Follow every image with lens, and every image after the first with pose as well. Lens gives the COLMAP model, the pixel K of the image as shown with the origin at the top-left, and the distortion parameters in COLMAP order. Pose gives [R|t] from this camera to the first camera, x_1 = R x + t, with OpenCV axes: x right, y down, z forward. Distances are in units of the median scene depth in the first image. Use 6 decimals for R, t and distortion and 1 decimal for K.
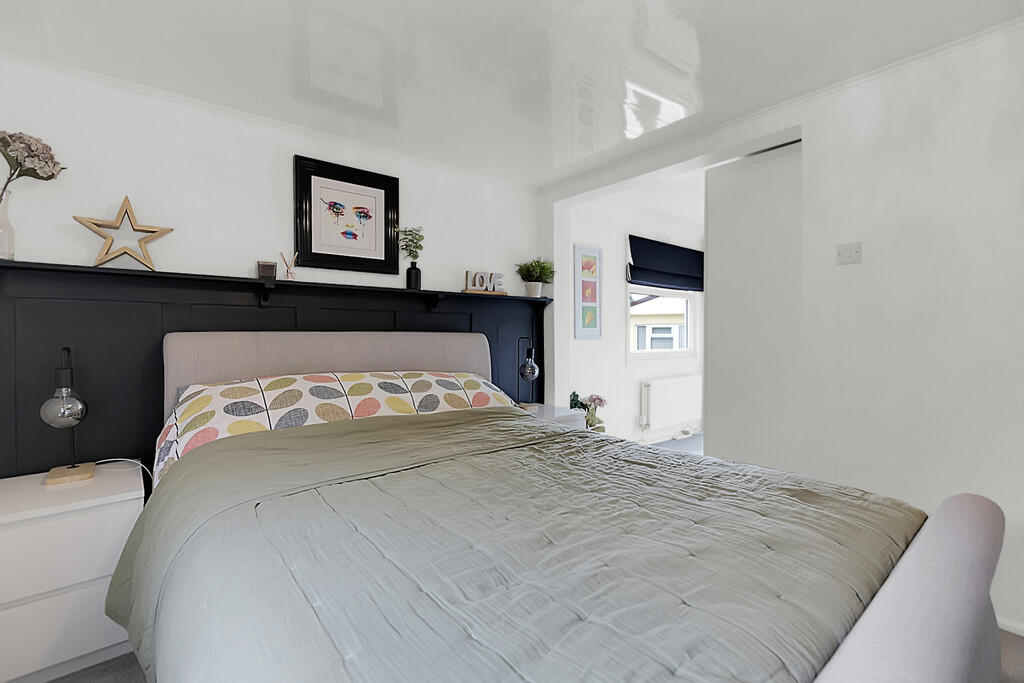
lens RADIAL K [[453.7, 0, 513.0], [0, 453.7, 332.1], [0, 0, 1]] dist [0.000562, 0.000018]
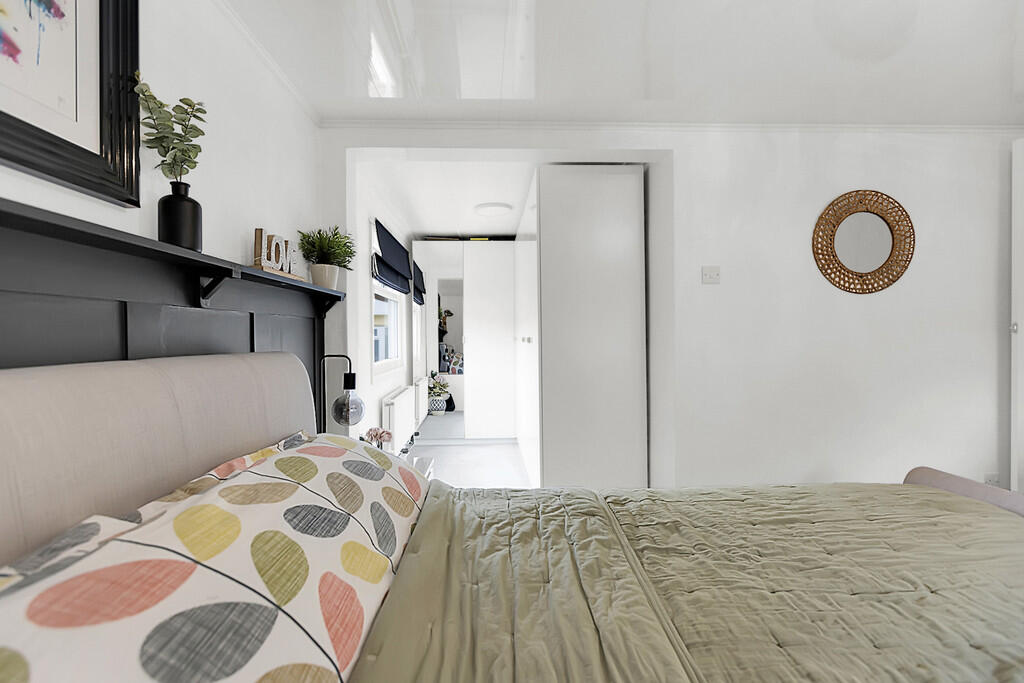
lens RADIAL K [[453.7, 0, 513.0], [0, 453.7, 332.1], [0, 0, 1]] dist [0.000562, 0.000018]
pose [[0.613468, 0.000723, 0.789720, -0.365004], [0.002111, 0.999995, -0.002556, -0.019012], [-0.789717, 0.003235, 0.613463, 0.524734]]
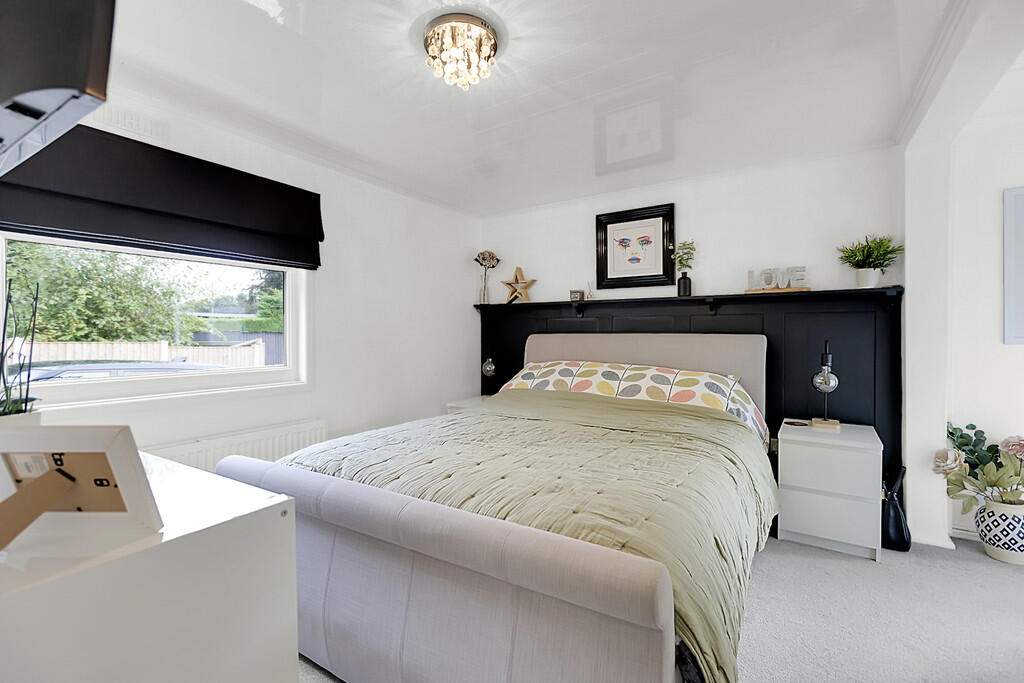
lens RADIAL K [[453.7, 0, 513.0], [0, 453.7, 332.1], [0, 0, 1]] dist [0.000562, 0.000018]
pose [[0.312017, 0.000346, -0.950077, 0.745493], [0.005501, 0.999983, 0.002171, -0.009584], [0.950061, -0.005904, 0.312009, 0.239285]]
